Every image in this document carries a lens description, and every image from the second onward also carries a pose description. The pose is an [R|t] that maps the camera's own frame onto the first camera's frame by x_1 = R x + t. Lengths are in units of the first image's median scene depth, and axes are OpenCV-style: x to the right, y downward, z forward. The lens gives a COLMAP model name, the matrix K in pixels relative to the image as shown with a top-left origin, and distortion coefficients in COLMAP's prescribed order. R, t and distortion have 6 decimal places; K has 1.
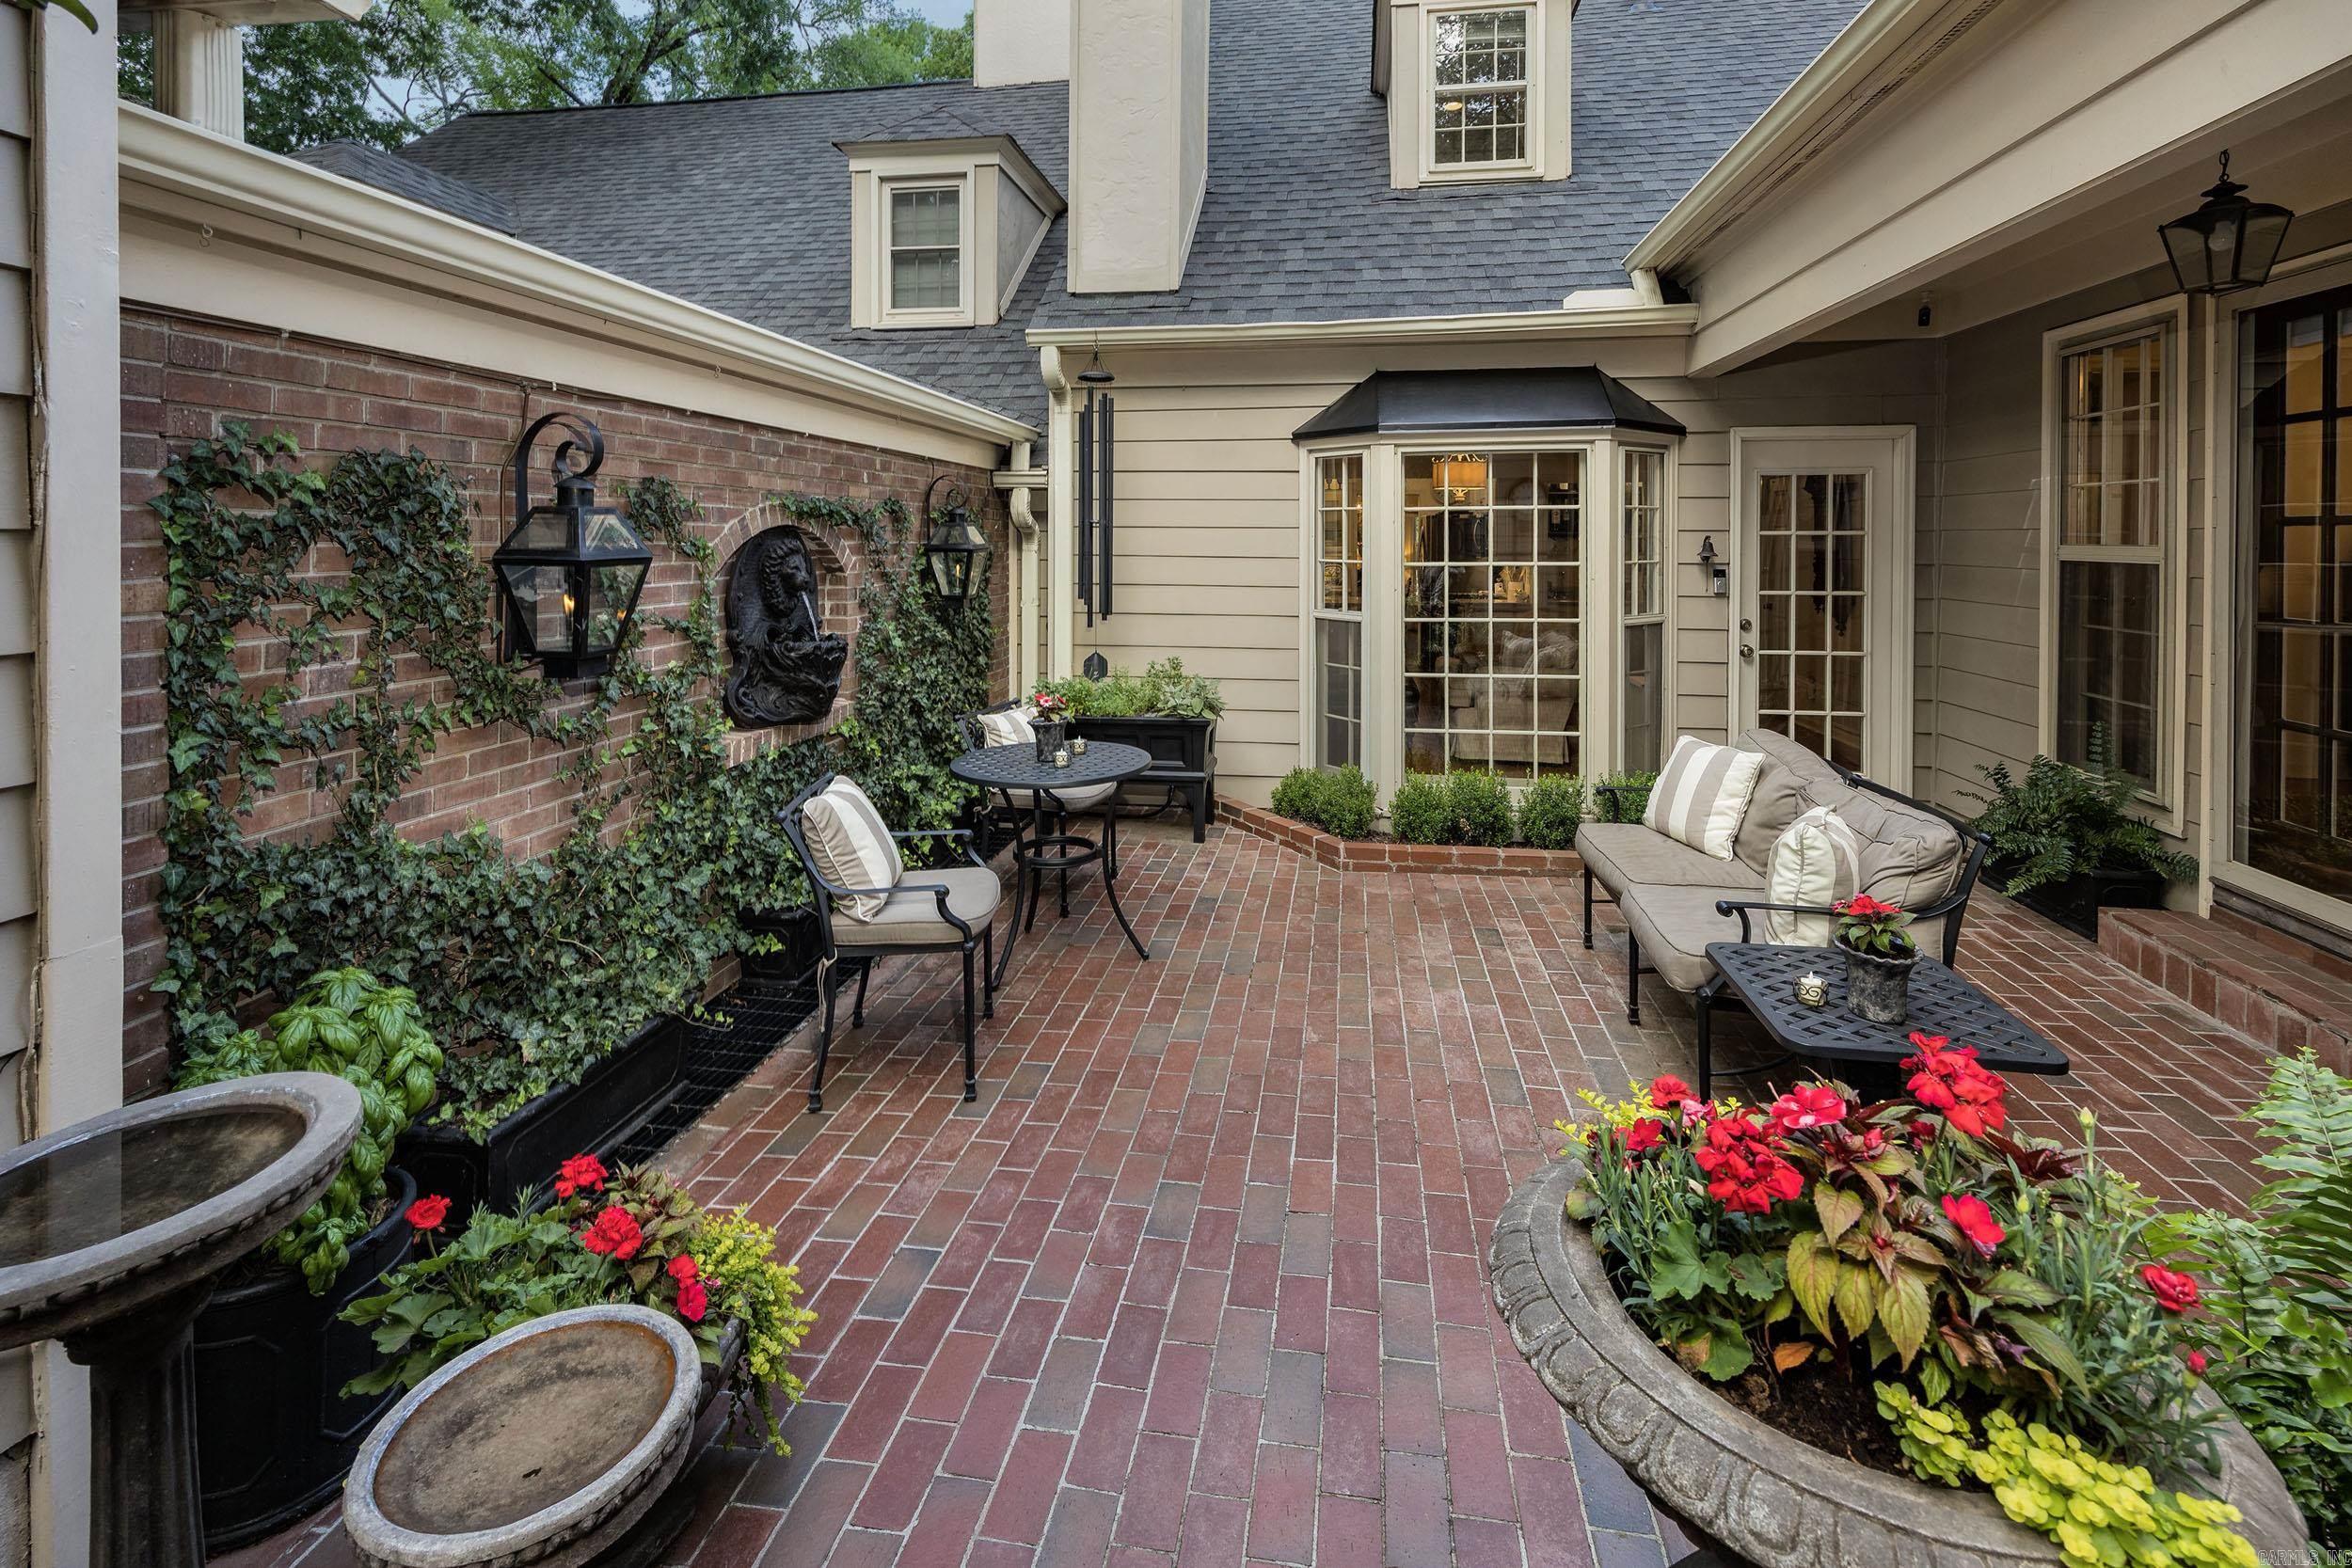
lens RADIAL K [[1053.4, 0, 1250.4], [0, 1053.4, 547.5], [0, 0, 1]] dist [-0.002691, -0.000517]
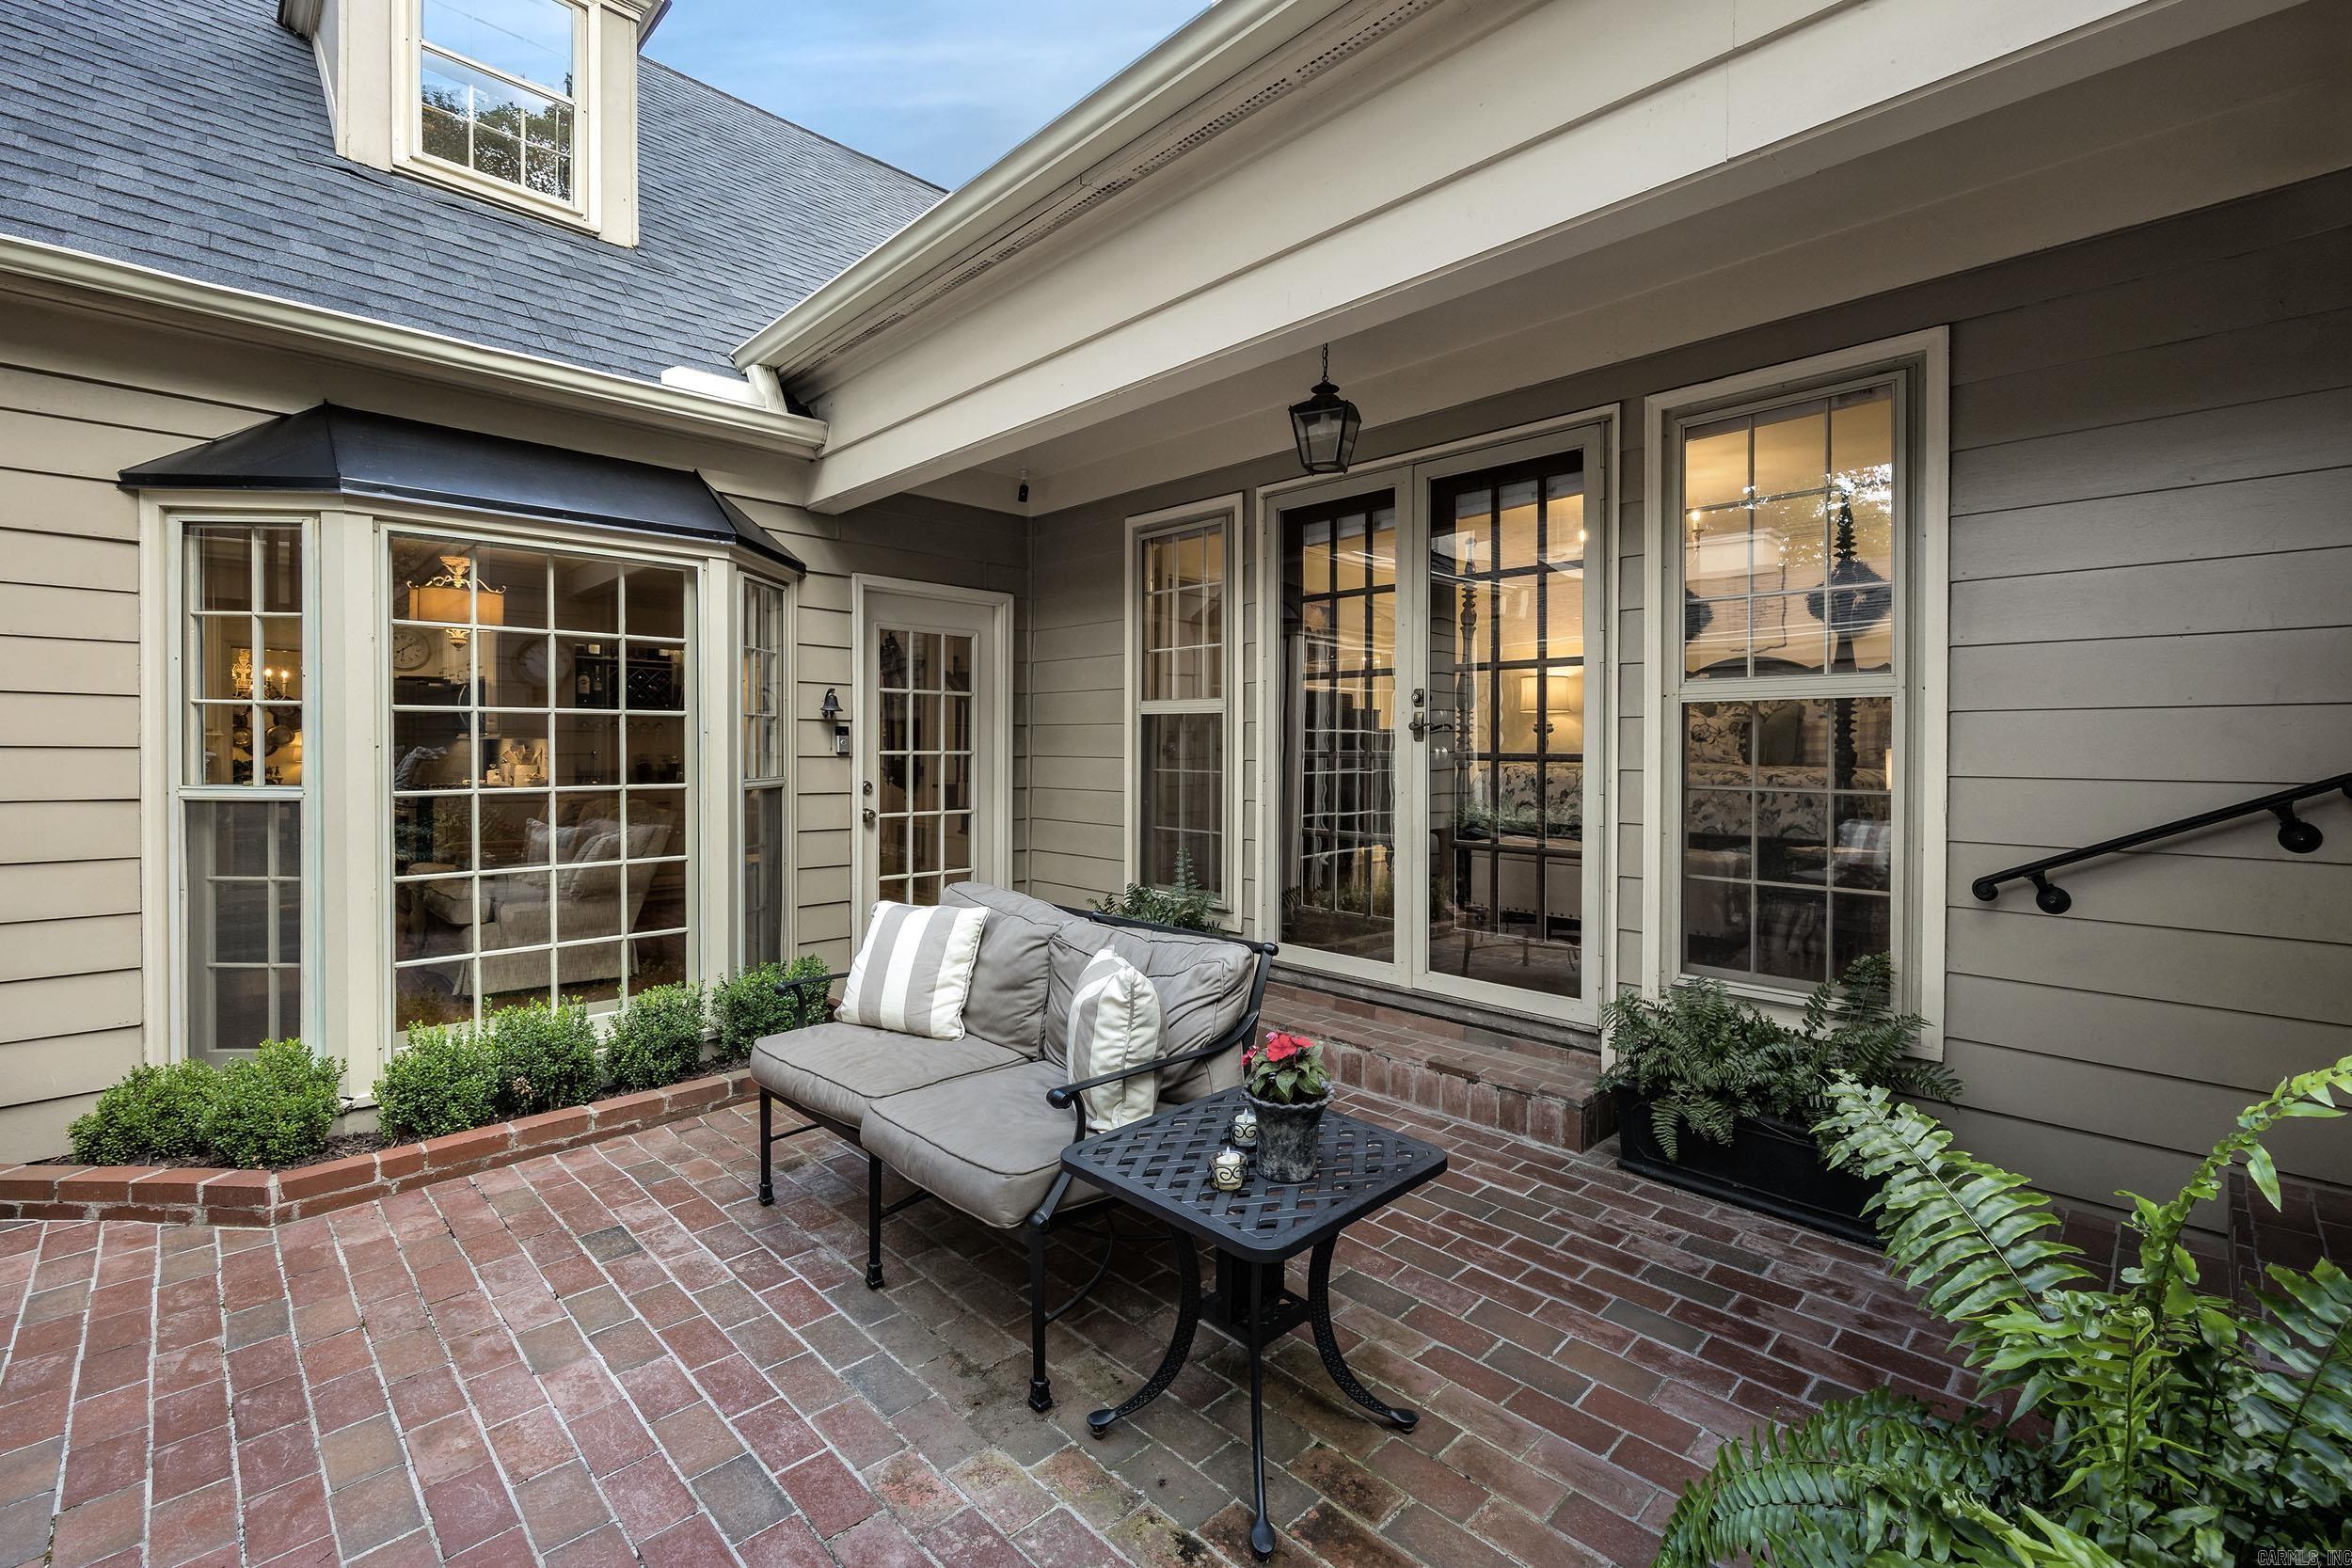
lens RADIAL K [[965.8, 0, 1255.6], [0, 965.8, 751.4], [0, 0, 1]] dist [-0.003806, -0.000037]
pose [[0.594197, -0.005861, 0.804298, -0.014229], [0.004813, 0.999981, 0.003731, 0.044911], [-0.804305, 0.001655, 0.594214, 0.237445]]
